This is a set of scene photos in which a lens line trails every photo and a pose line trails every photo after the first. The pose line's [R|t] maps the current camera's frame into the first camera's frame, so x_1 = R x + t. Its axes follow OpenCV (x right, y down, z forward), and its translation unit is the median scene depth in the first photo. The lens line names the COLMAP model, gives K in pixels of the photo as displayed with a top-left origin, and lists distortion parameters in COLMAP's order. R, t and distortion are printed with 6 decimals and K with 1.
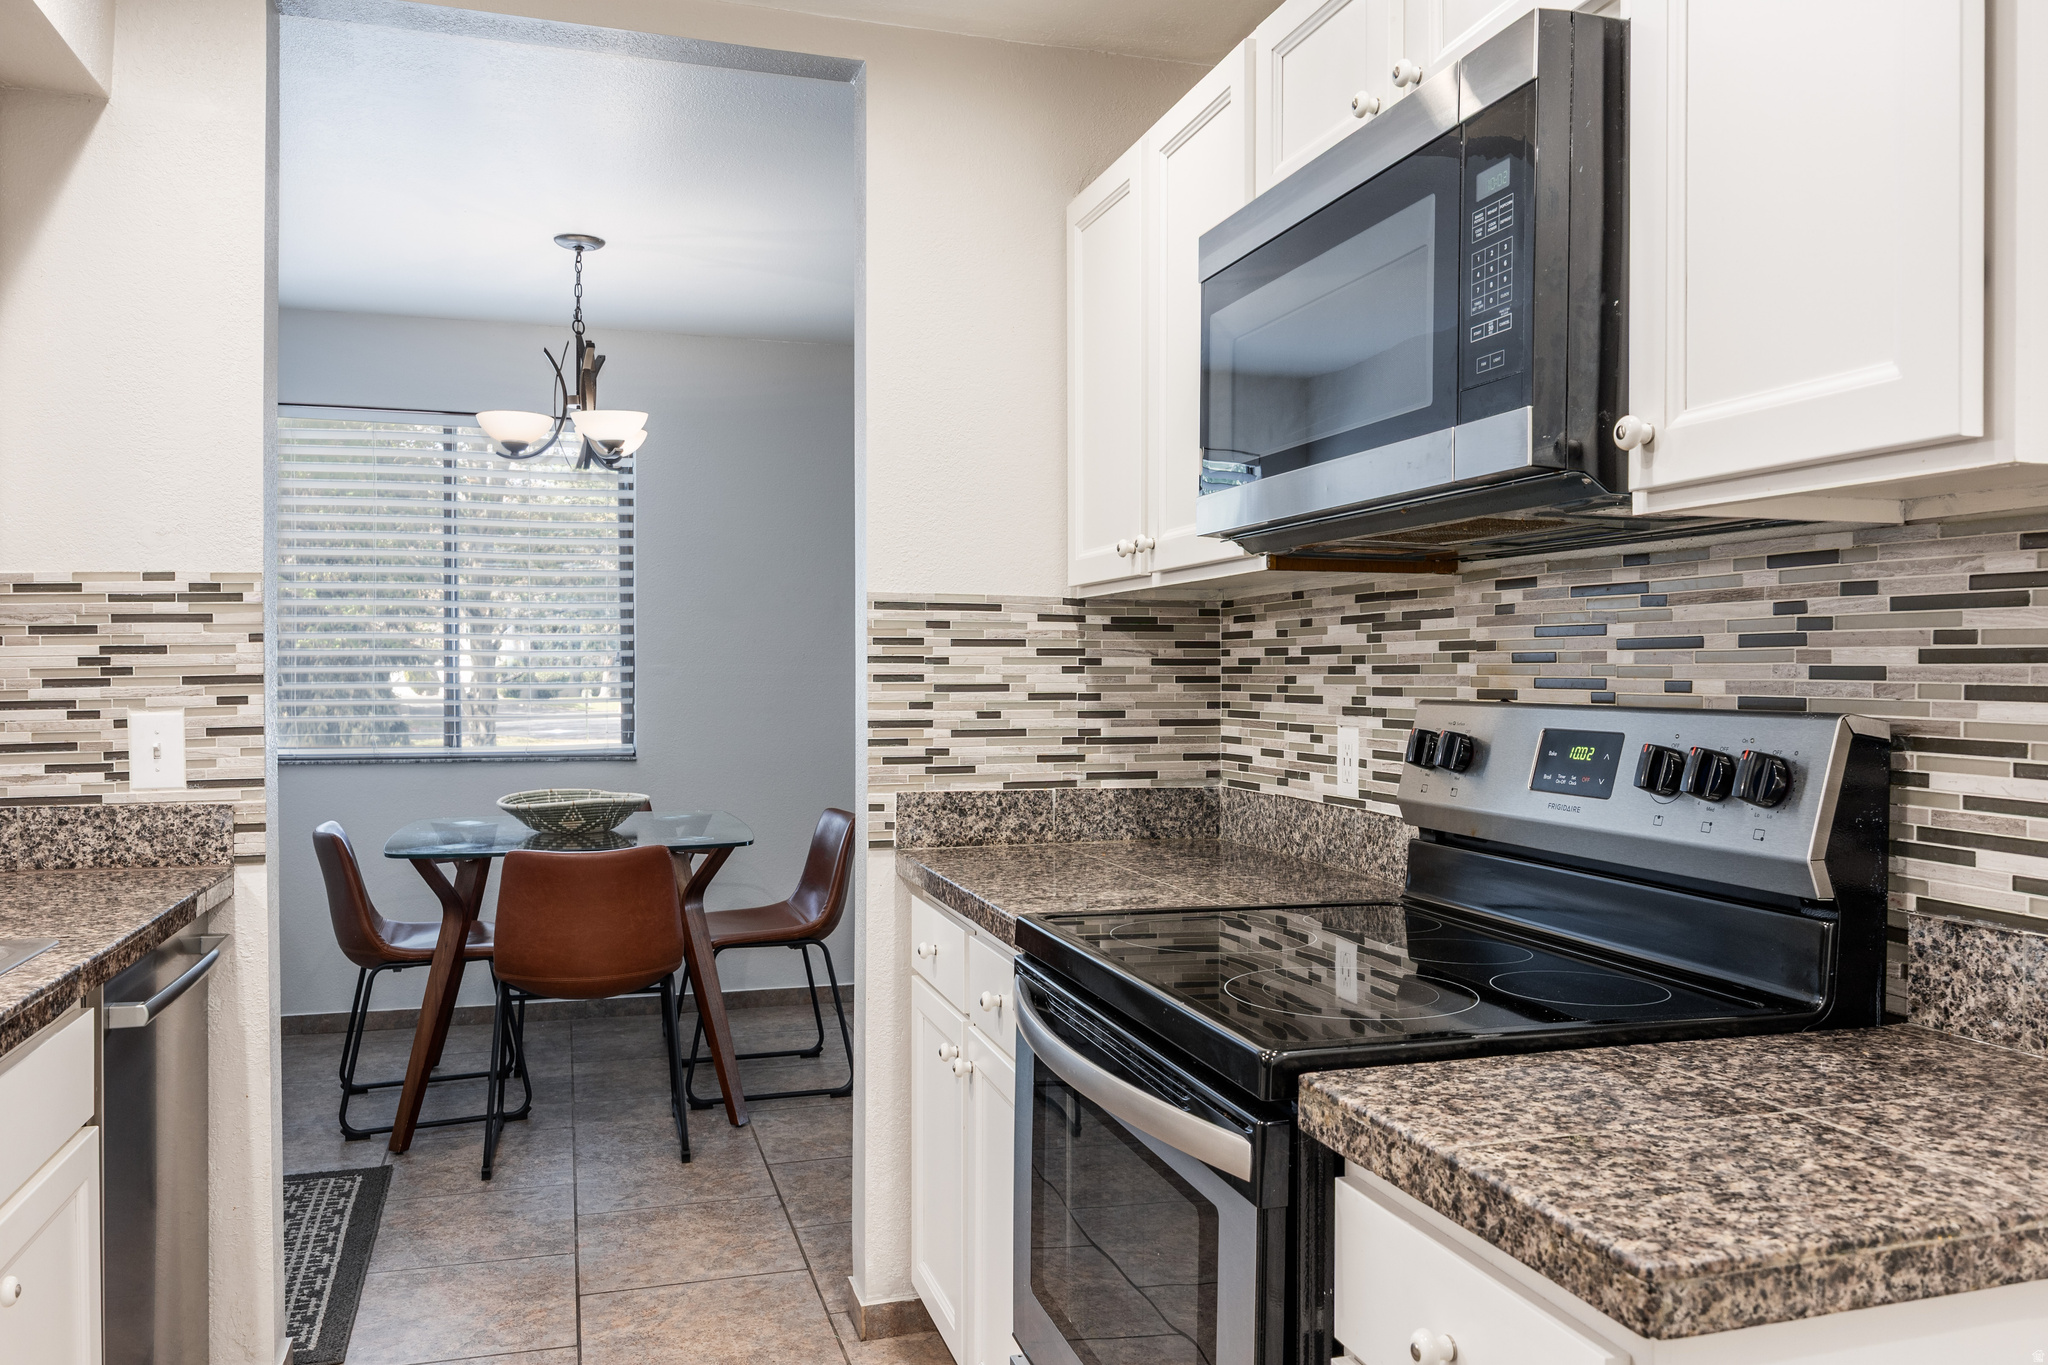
lens RADIAL K [[1553.7, 0, 971.5], [0, 1553.7, 675.6], [0, 0, 1]] dist [0.026182, -0.000646]
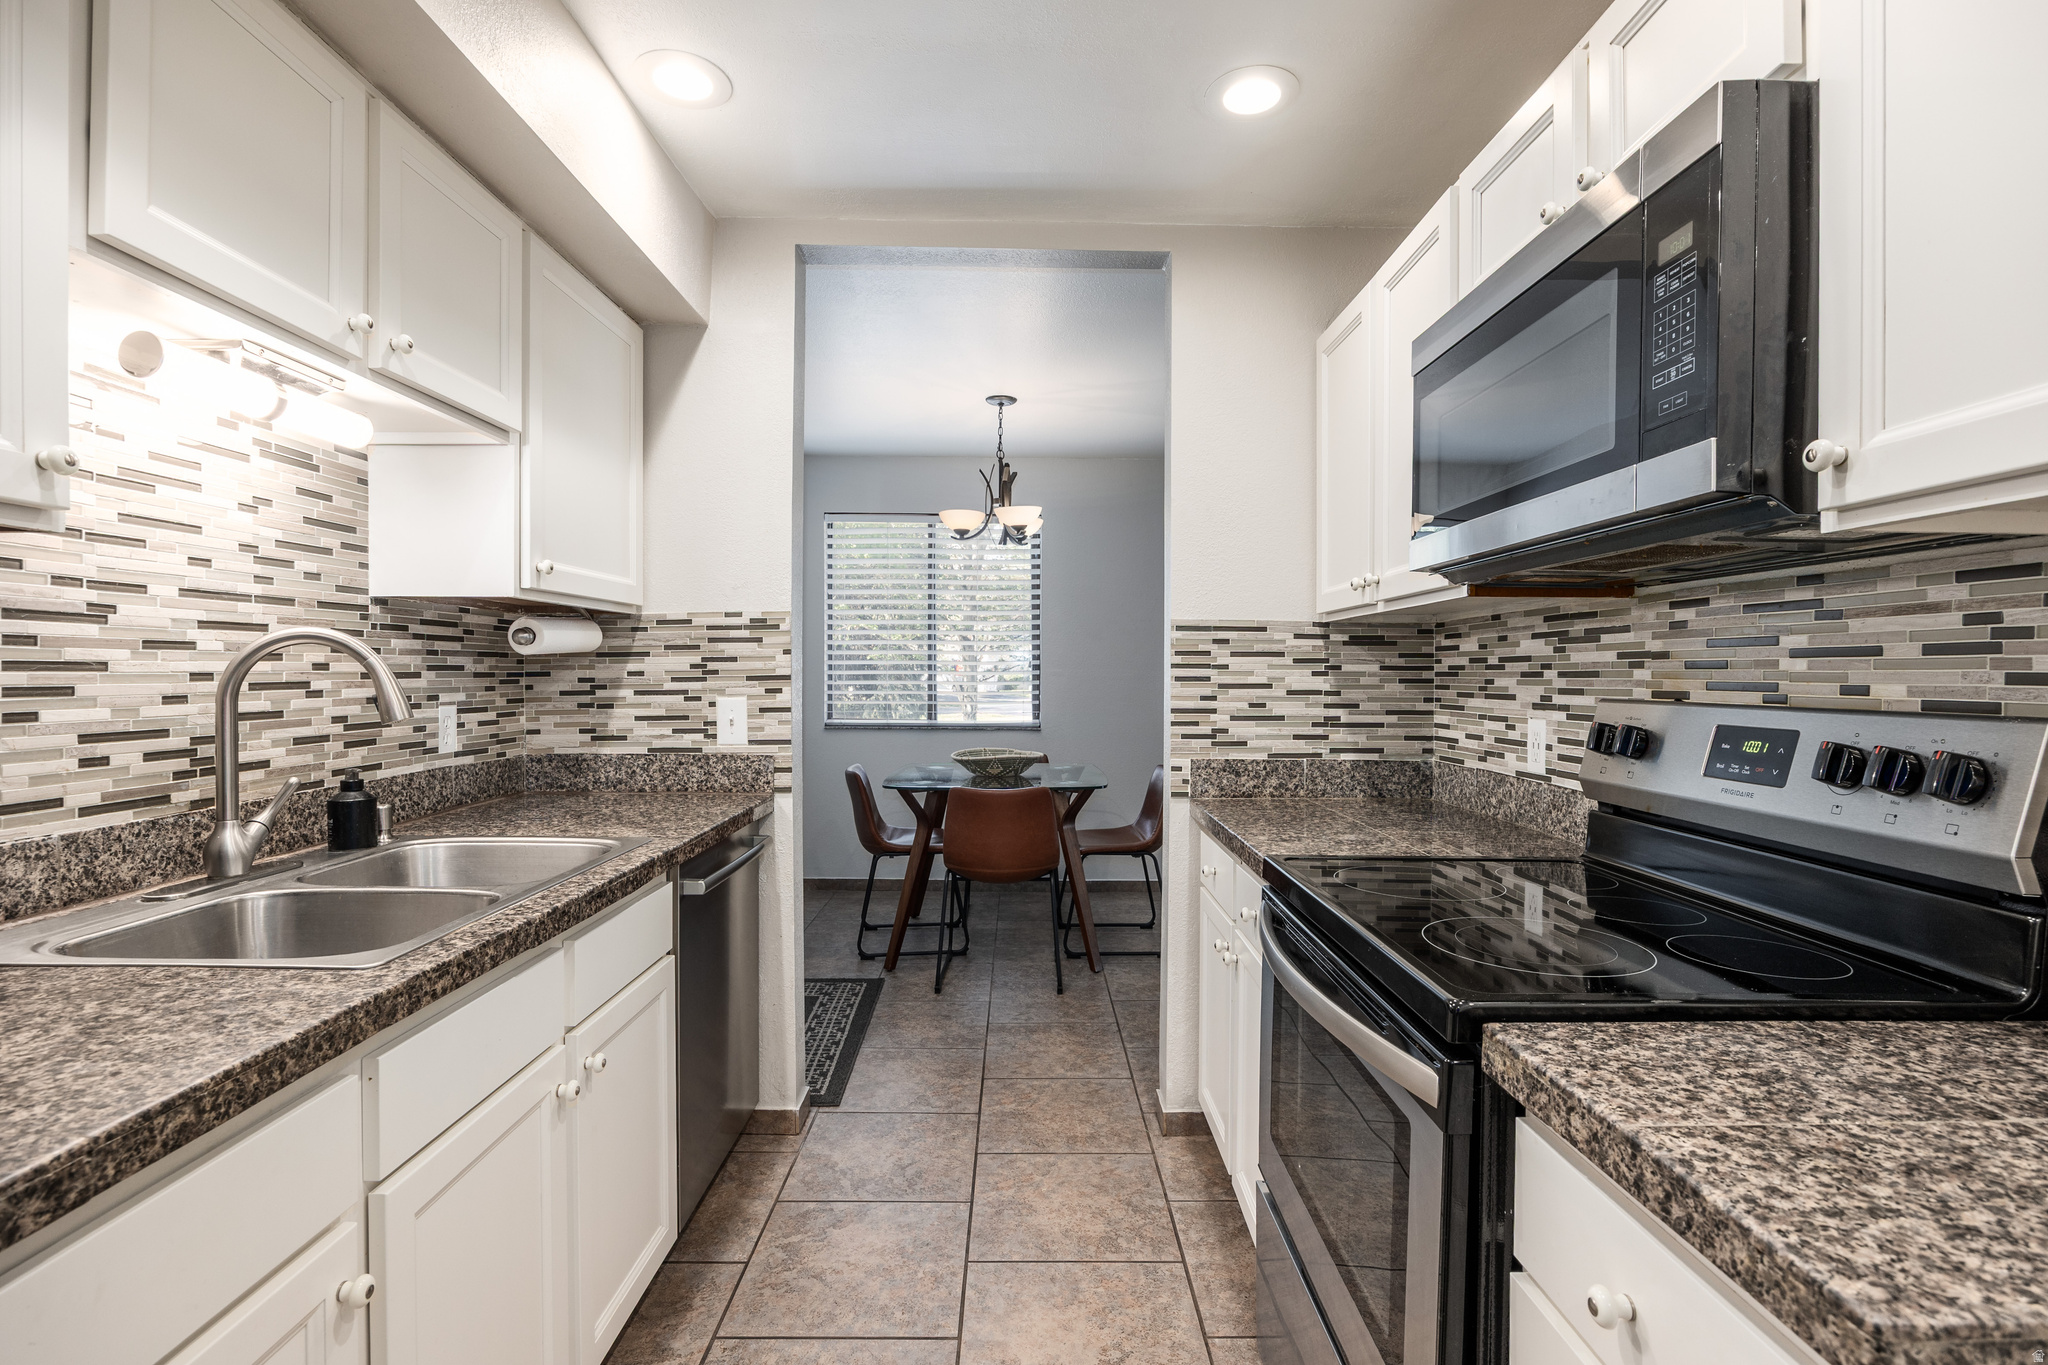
lens RADIAL K [[969.8, 0, 1017.5], [0, 969.8, 680.5], [0, 0, 1]] dist [-0.001839, -0.000284]
pose [[0.966937, 0.005275, -0.254960, 0.028825], [-0.004259, 0.999981, 0.004537, -0.000405], [0.254979, -0.003301, 0.966941, 0.107776]]
